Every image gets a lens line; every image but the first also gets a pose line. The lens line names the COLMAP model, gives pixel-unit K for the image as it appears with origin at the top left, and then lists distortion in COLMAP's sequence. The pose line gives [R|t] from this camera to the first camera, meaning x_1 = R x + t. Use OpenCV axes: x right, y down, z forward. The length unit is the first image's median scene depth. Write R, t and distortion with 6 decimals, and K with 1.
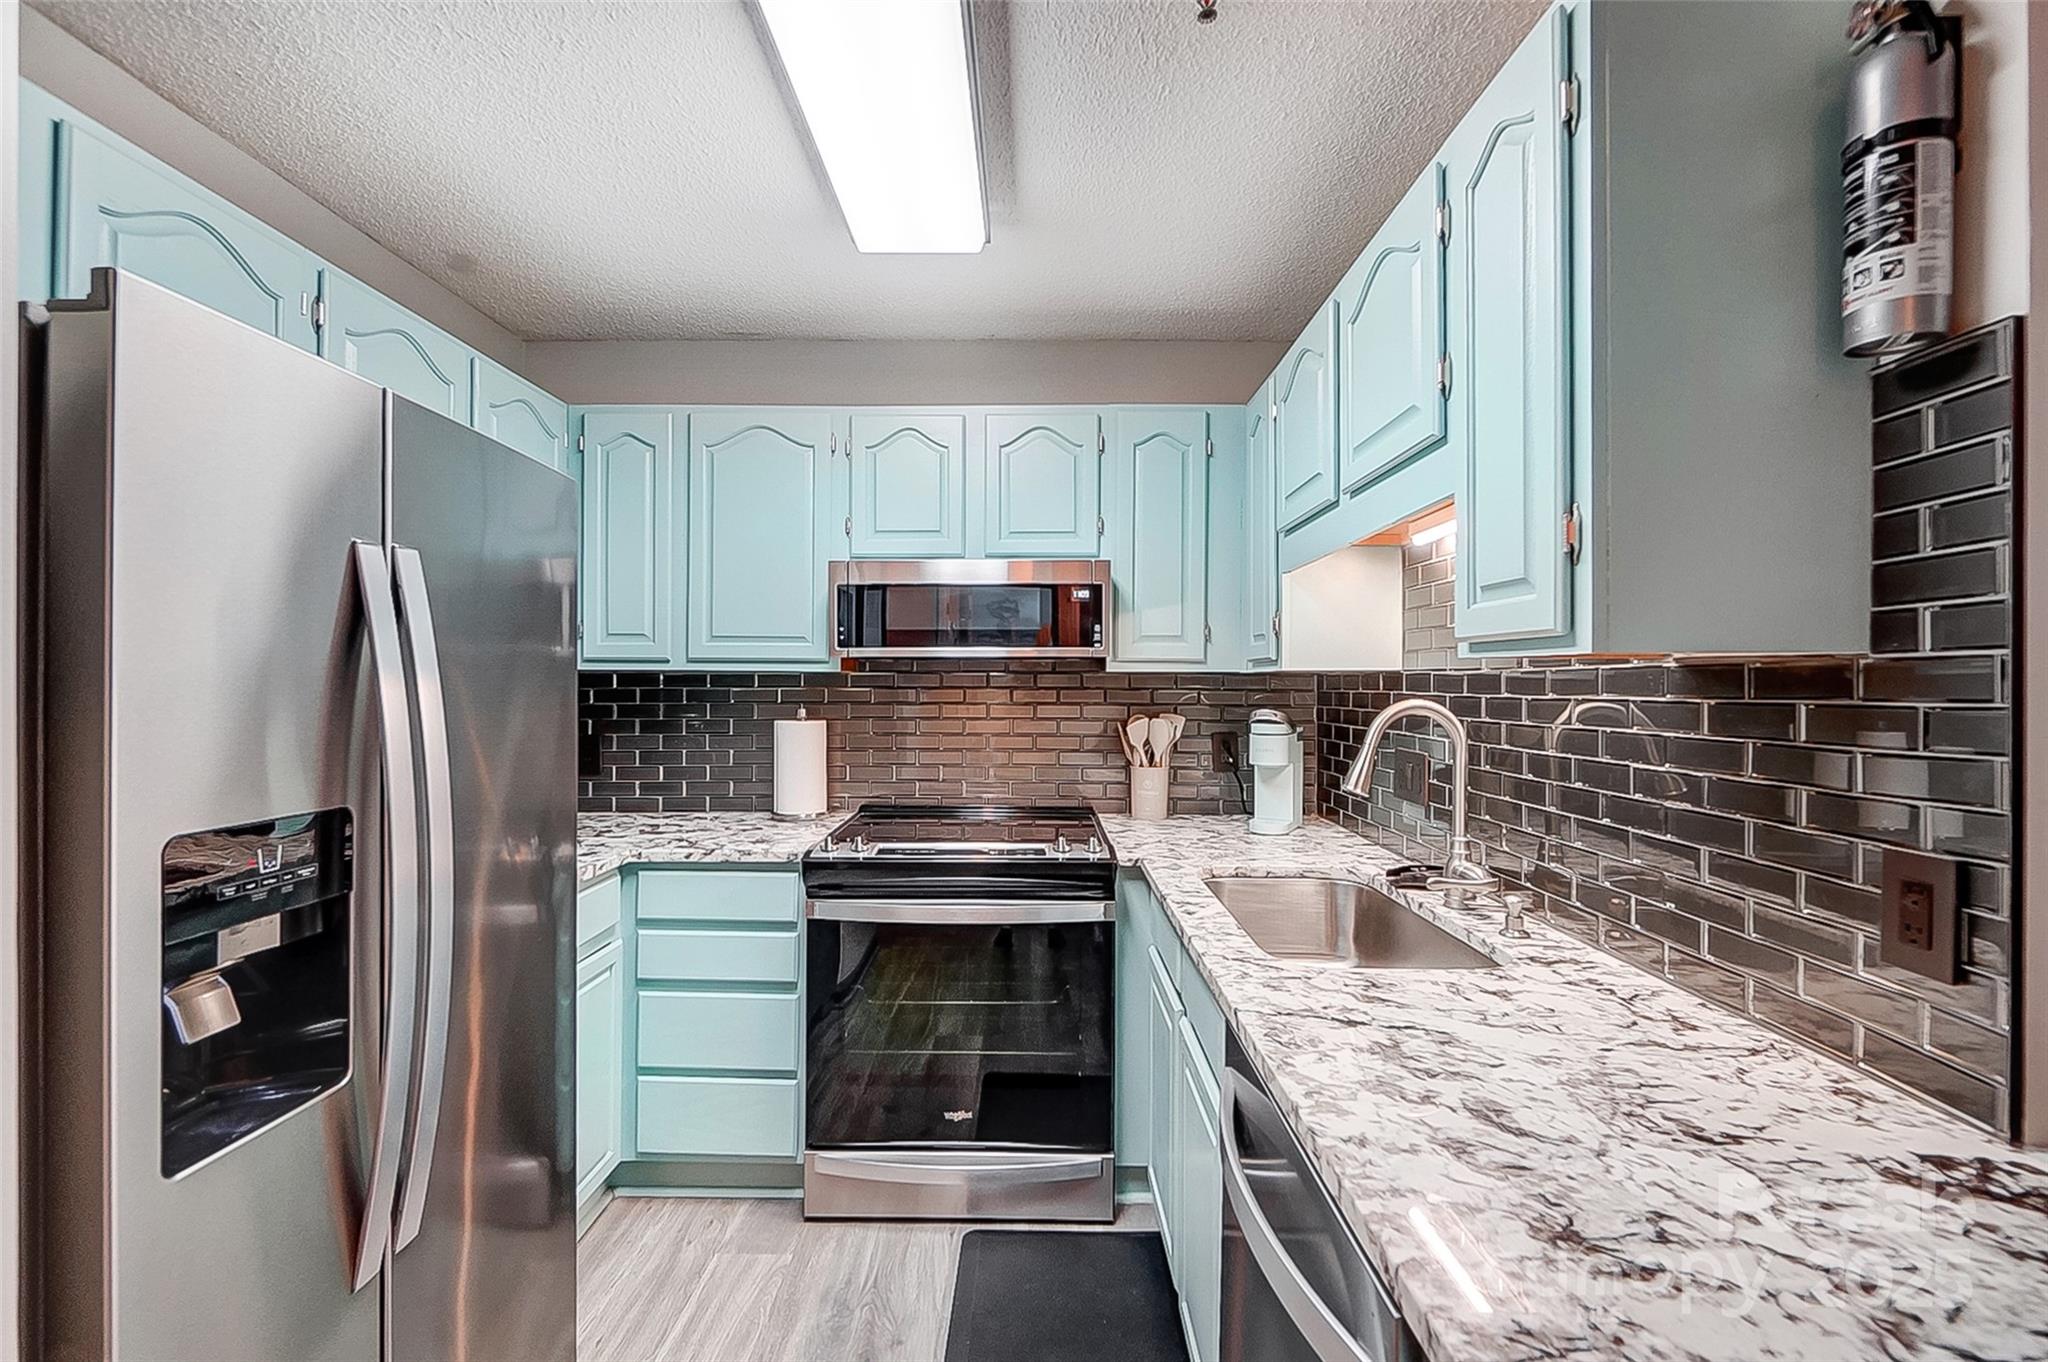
lens RADIAL K [[897.6, 0, 1016.1], [0, 897.6, 683.4], [0, 0, 1]] dist [-0.000312, -0.001218]
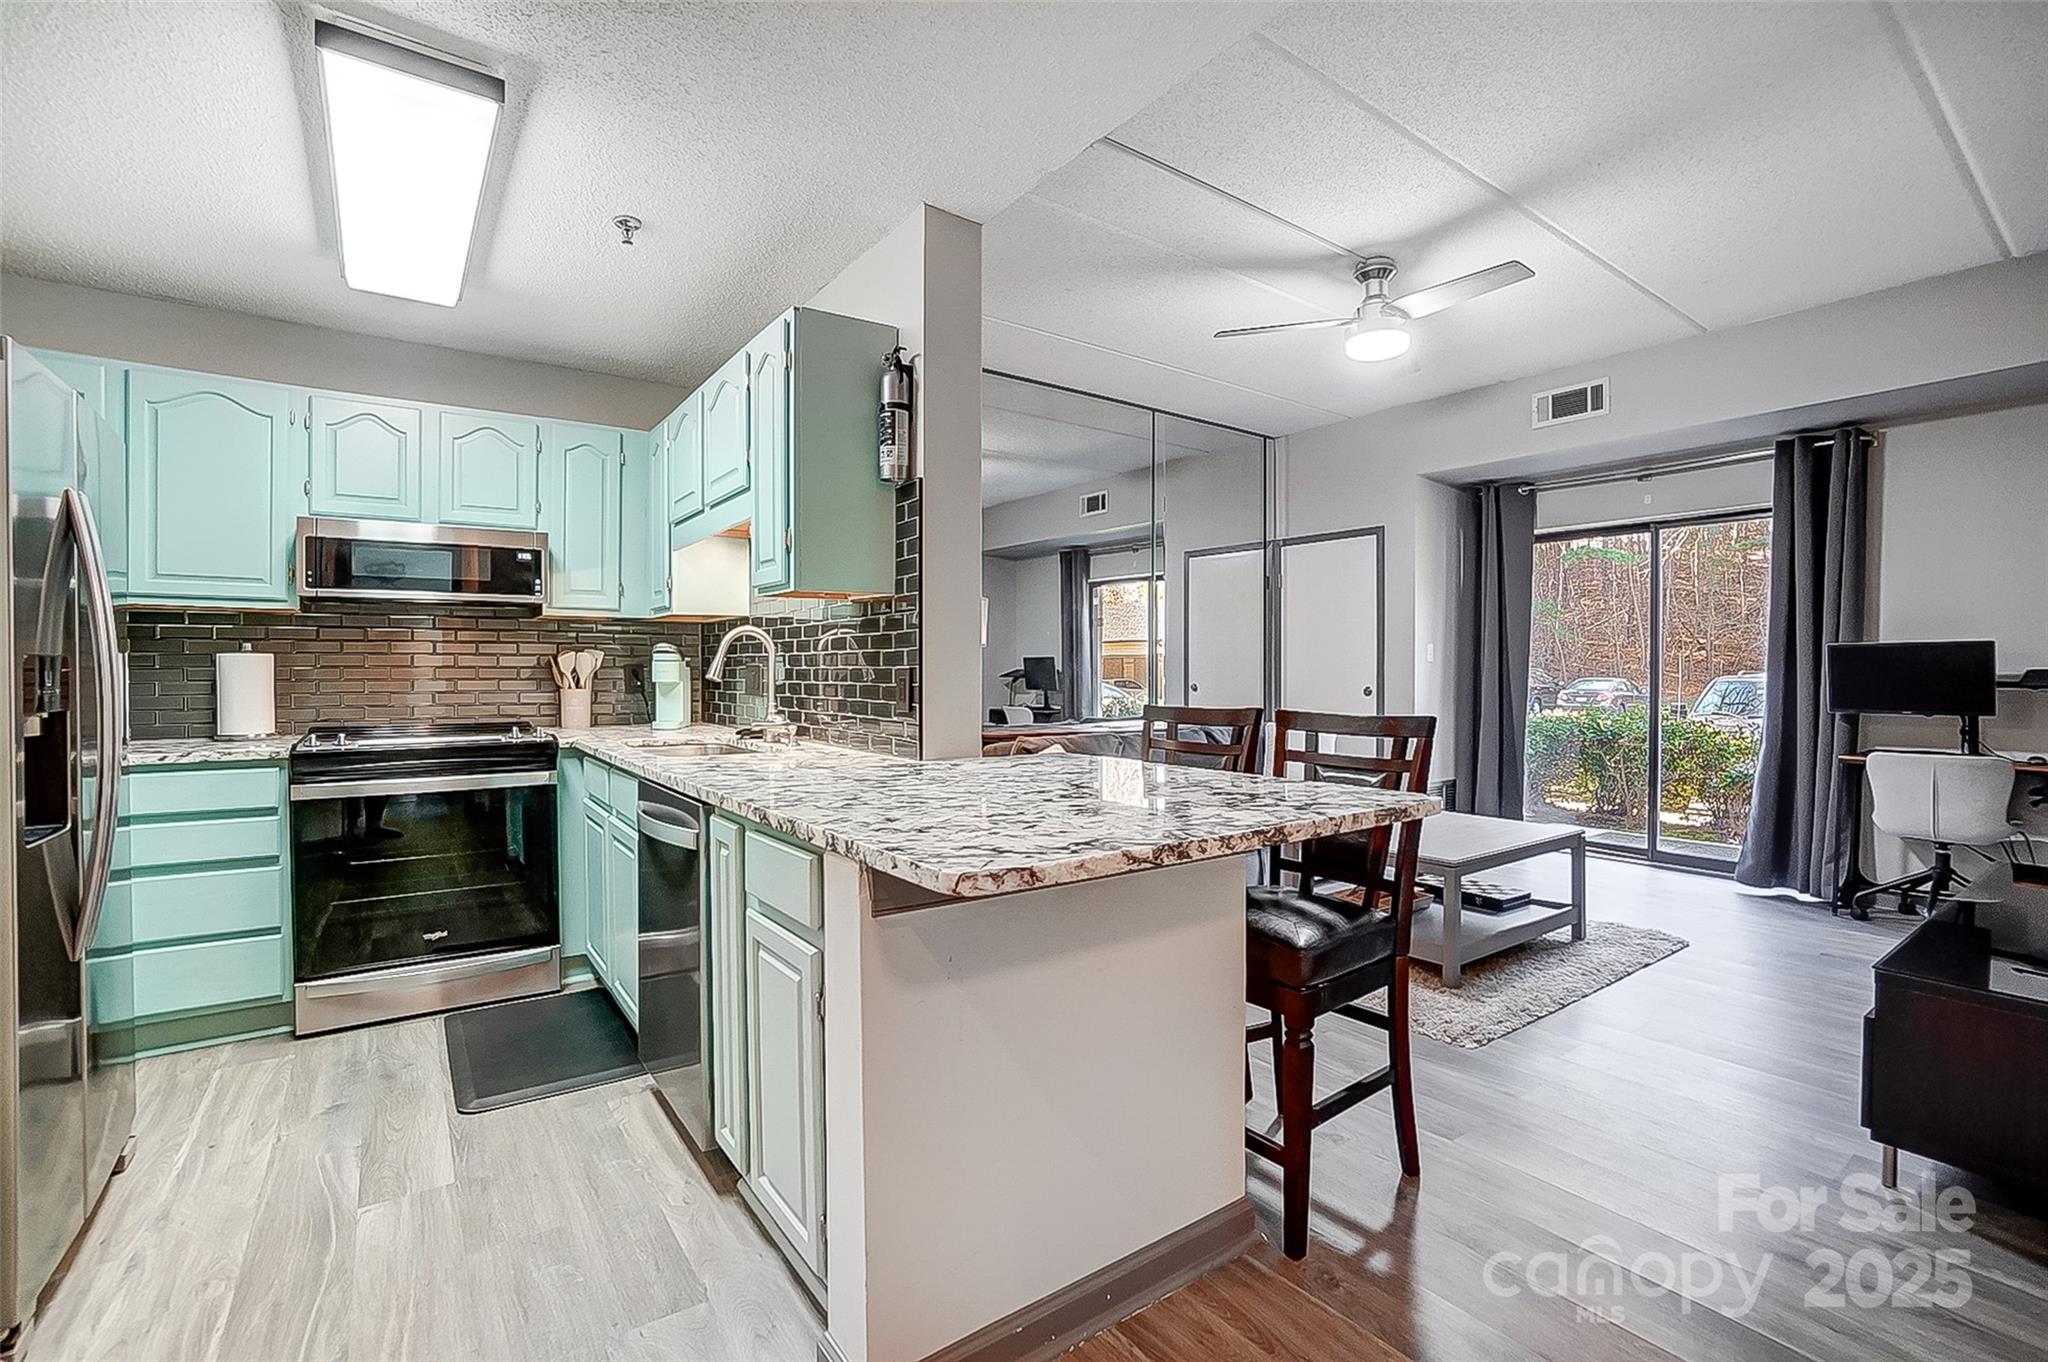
lens RADIAL K [[930.8, 0, 1030.3], [0, 930.8, 688.1], [0, 0, 1]] dist [-0.024730, 0.008096]
pose [[0.801764, -0.018488, 0.597355, -0.178275], [0.008062, 0.999765, 0.020121, 0.091712], [-0.597587, -0.011316, 0.801724, -0.693444]]
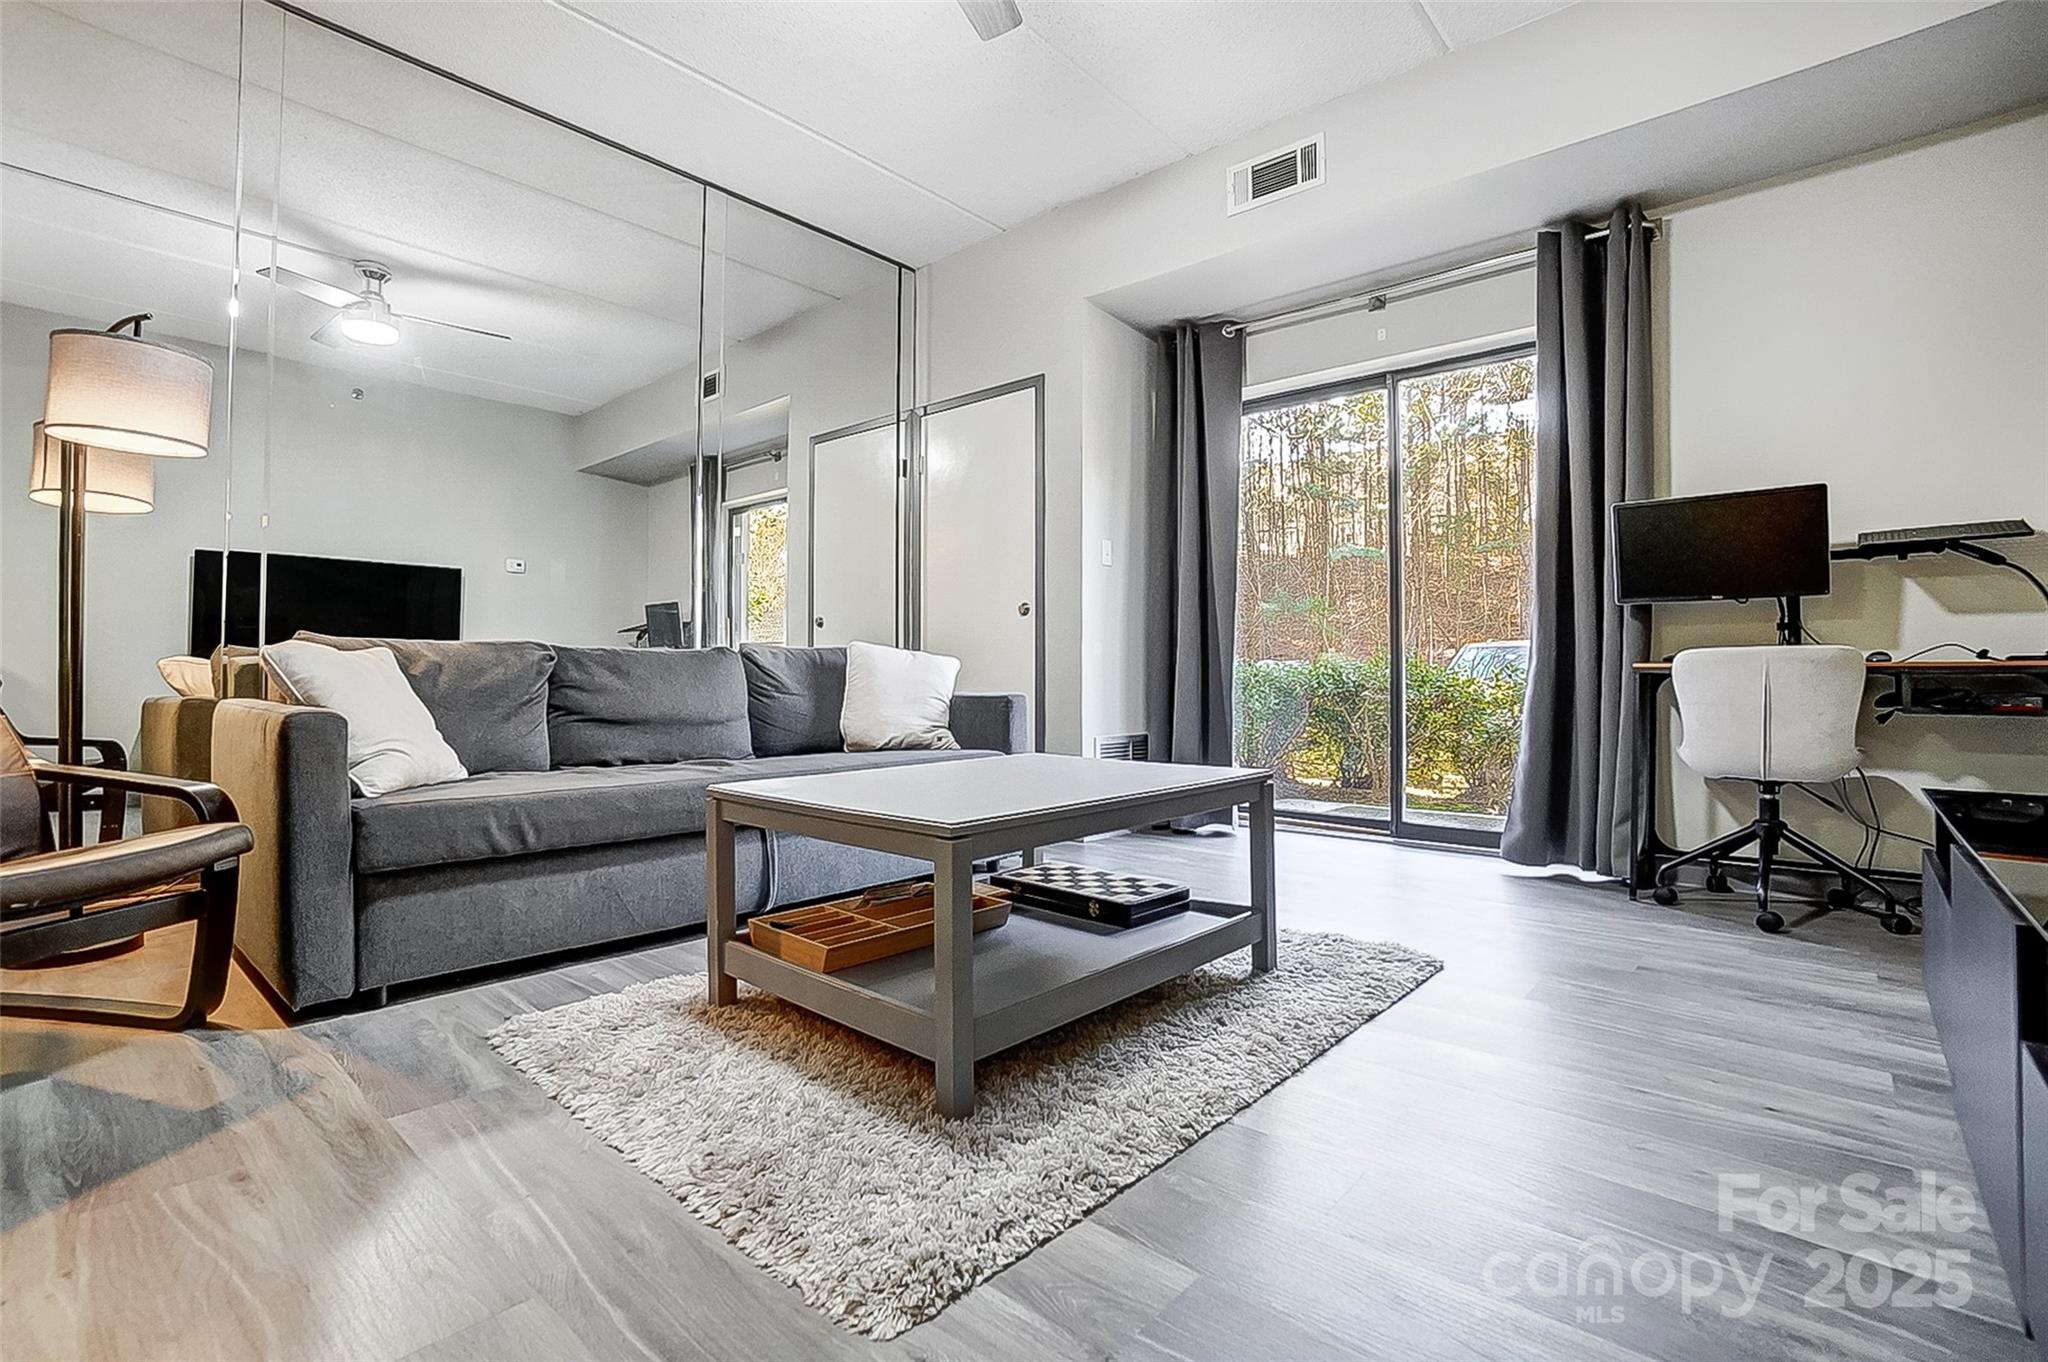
lens RADIAL K [[930.8, 0, 1036.6], [0, 930.8, 673.8], [0, 0, 1]] dist [-0.024730, 0.008096]
pose [[0.659013, -0.003093, 0.752125, 0.904213], [0.009080, 0.999951, -0.003843, 0.323973], [-0.752076, 0.009362, 0.659010, -0.352410]]
